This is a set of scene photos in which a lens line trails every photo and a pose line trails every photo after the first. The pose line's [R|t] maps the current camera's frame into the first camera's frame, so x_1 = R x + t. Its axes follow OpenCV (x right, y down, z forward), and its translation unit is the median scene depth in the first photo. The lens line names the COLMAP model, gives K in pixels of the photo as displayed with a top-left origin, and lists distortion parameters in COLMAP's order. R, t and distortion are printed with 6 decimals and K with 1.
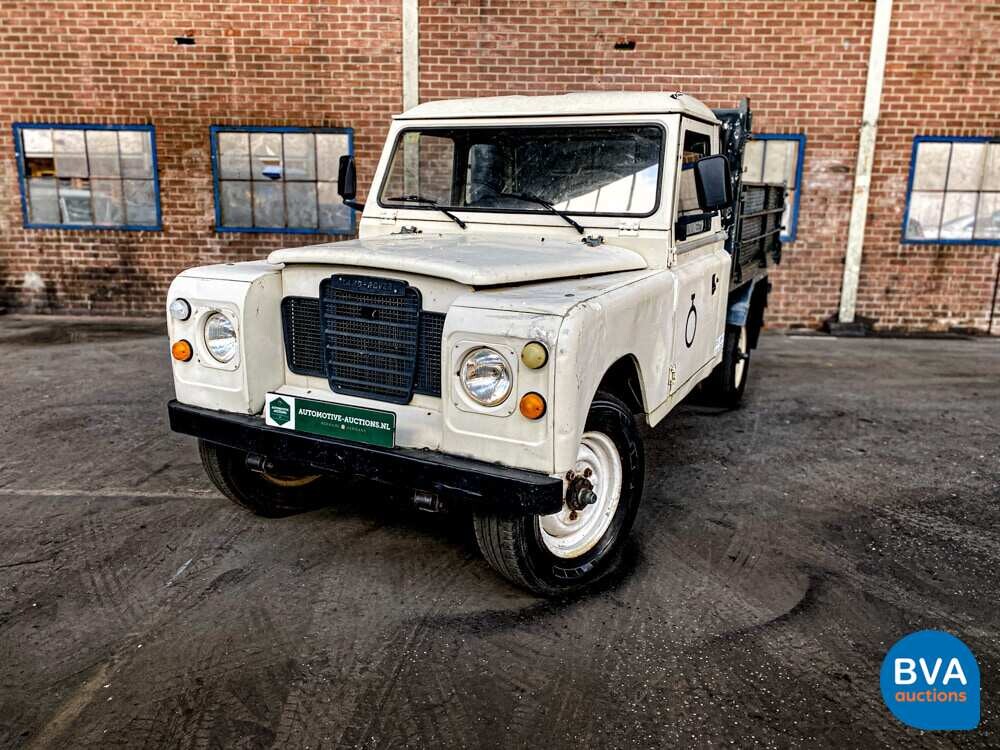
lens RADIAL K [[764.1, 0, 495.5], [0, 764.1, 374.9], [0, 0, 1]] dist [0.006076, 0.001682]
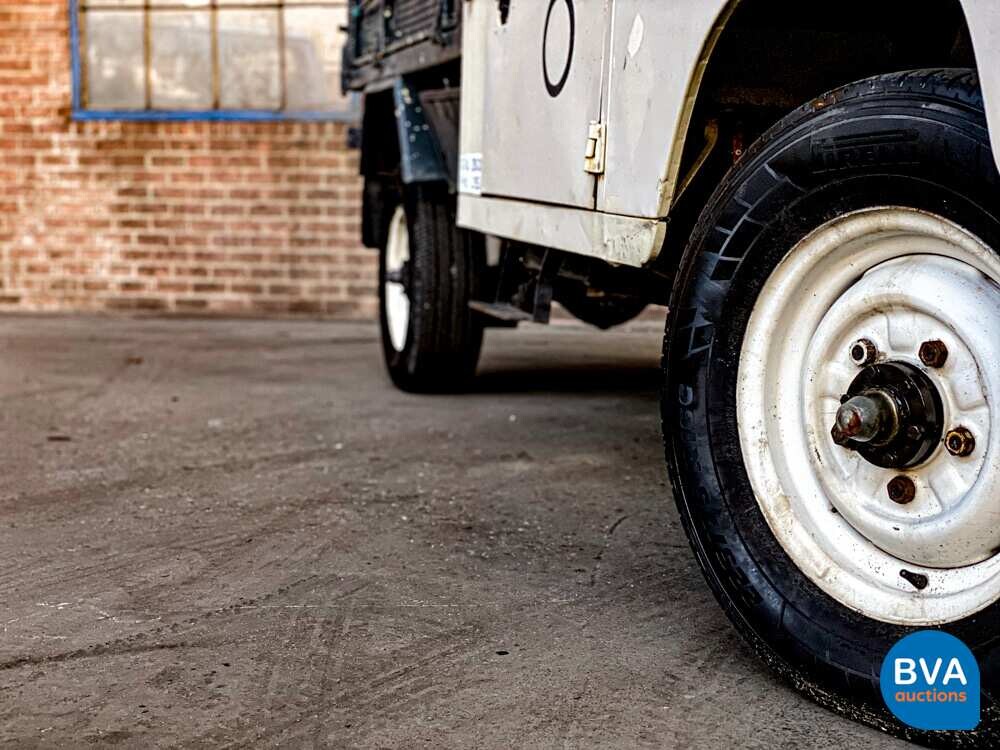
lens RADIAL K [[1481.5, 0, 504.5], [0, 1481.5, 368.8], [0, 0, 1]] dist [0.116571, 0.000000]
pose [[0.983590, 0.010389, -0.180121, 0.061228], [-0.029655, 0.994072, -0.104604, 0.052595], [0.177966, 0.108229, 0.978067, 0.182941]]
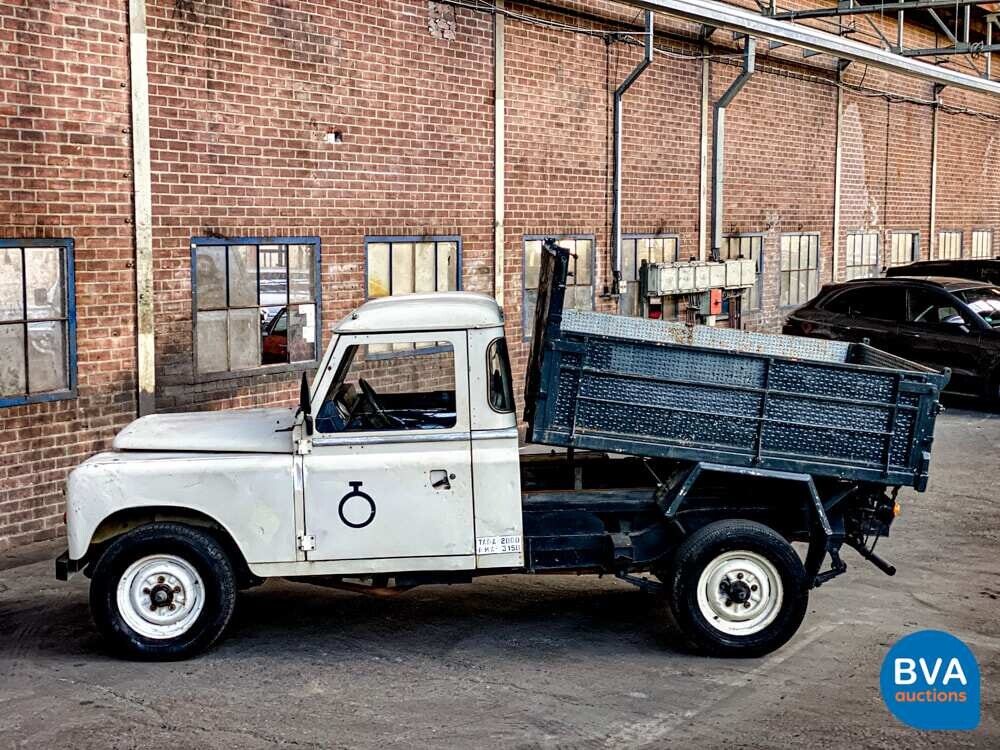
lens RADIAL K [[1481.5, 0, 496.3], [0, 1481.5, 354.4], [0, 0, 1]] dist [0.116571, 0.000000]
pose [[0.522868, -0.090455, 0.847601, -1.109192], [0.189686, 0.981769, -0.012240, -0.144297], [-0.831041, 0.167178, 0.530493, 0.040701]]
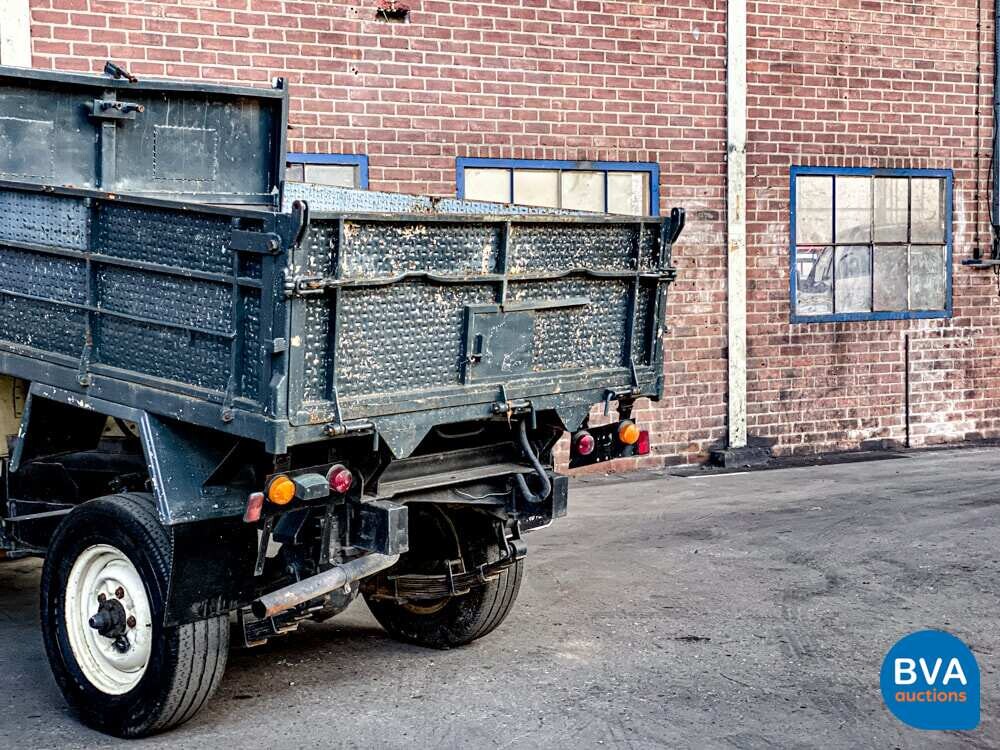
lens RADIAL K [[1481.5, 0, 499.7], [0, 1481.5, 366.4], [0, 0, 1]] dist [0.116571, 0.000000]
pose [[0.869802, -0.058972, 0.489863, -0.335115], [0.135562, 0.983186, -0.122344, -0.011350], [-0.474412, 0.172822, 0.863172, 0.013955]]
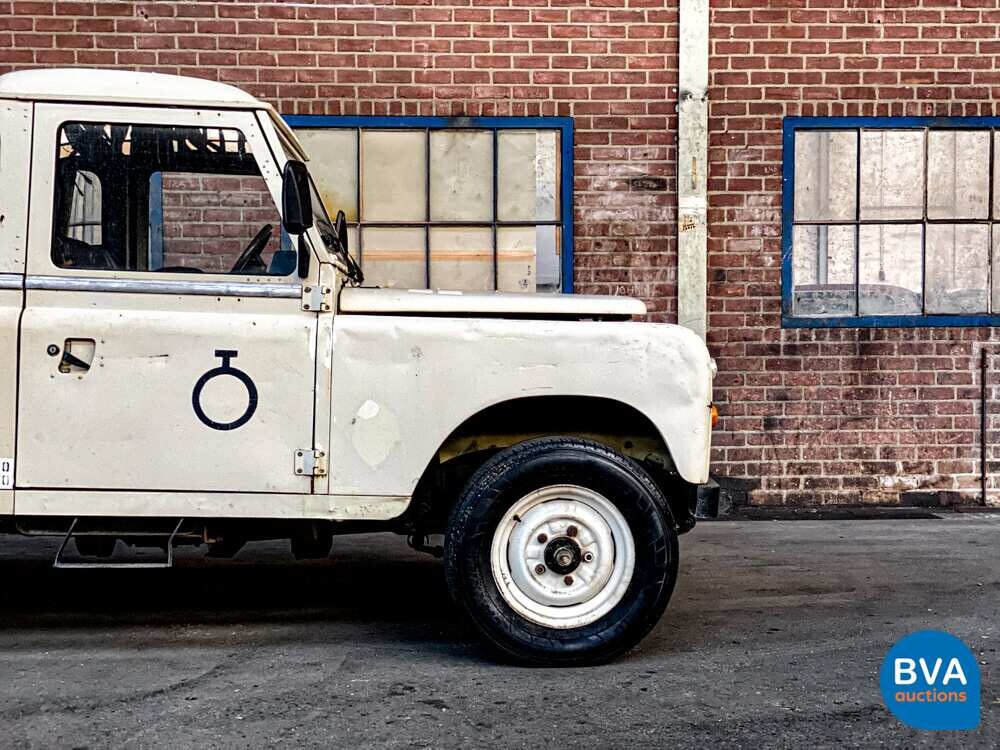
lens RADIAL K [[1473.1, 0, 504.8], [0, 1473.1, 360.2], [0, 0, 1]] dist [0.127318, 0.000000]
pose [[0.995215, -0.024939, 0.094468, 0.267653], [0.041298, 0.983632, -0.175395, 0.010415], [-0.088548, 0.178457, 0.979955, 0.083903]]
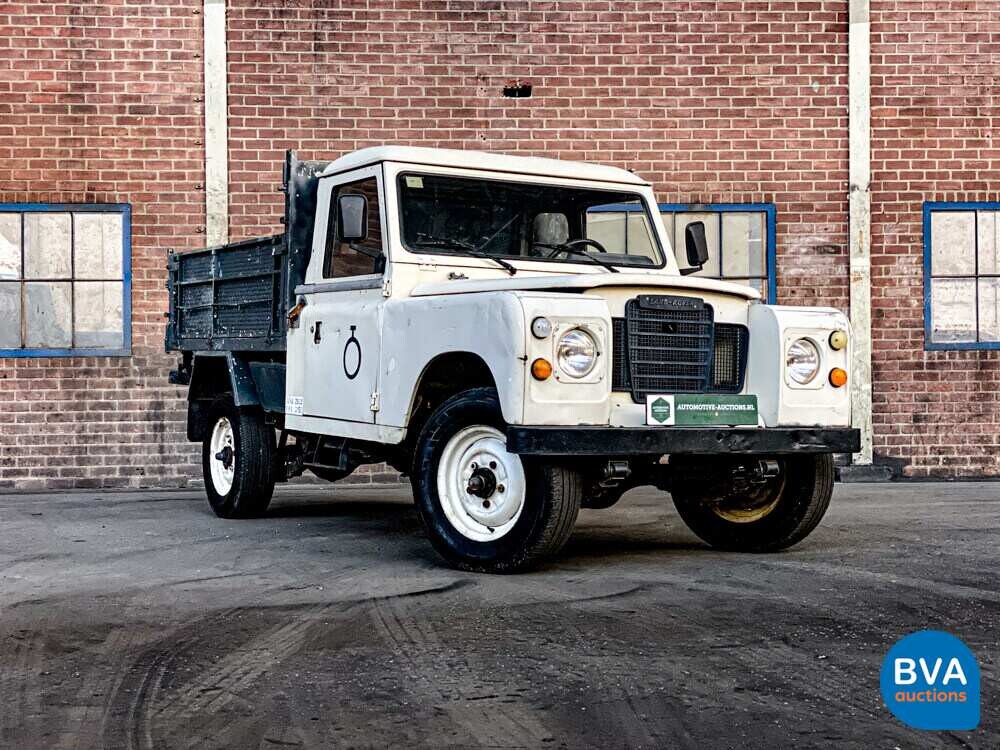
lens RADIAL K [[1481.5, 0, 505.3], [0, 1481.5, 359.2], [0, 0, 1]] dist [0.116571, 0.000000]
pose [[0.995741, -0.023876, 0.089054, 0.026271], [0.044045, 0.971730, -0.231950, 0.141236], [-0.080998, 0.234884, 0.968643, -0.299295]]
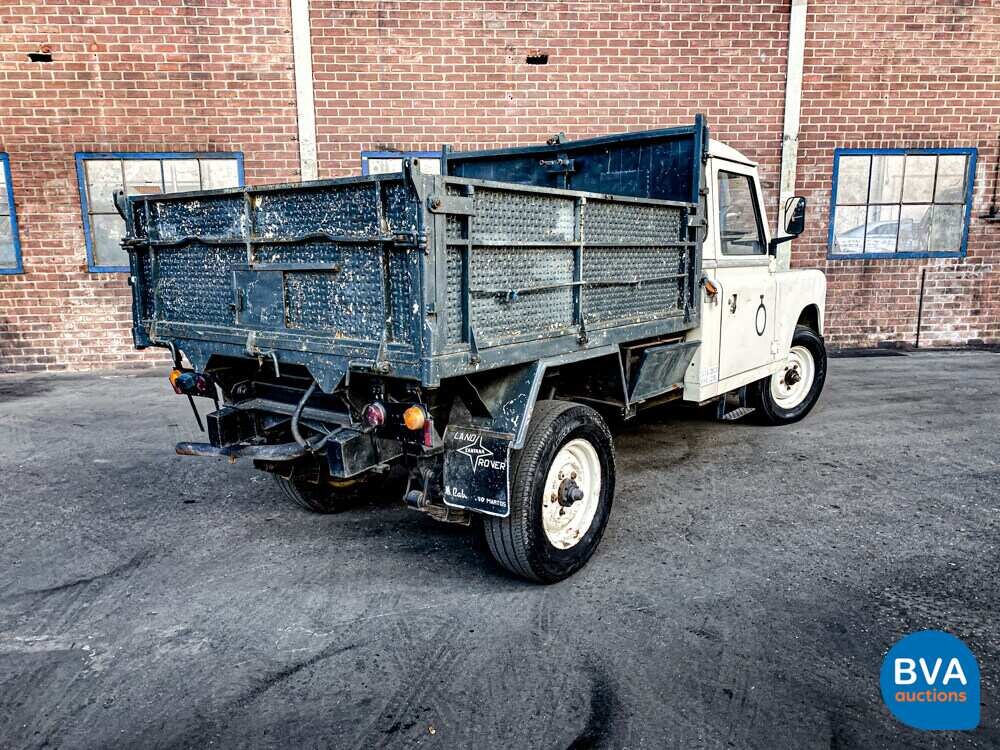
lens RADIAL K [[764.1, 0, 495.1], [0, 764.1, 376.6], [0, 0, 1]] dist [0.006076, 0.001682]
pose [[0.993318, -0.050594, 0.103727, 0.001835], [0.052476, 0.998502, -0.015492, -0.030883], [-0.102787, 0.020832, 0.994485, 0.082802]]
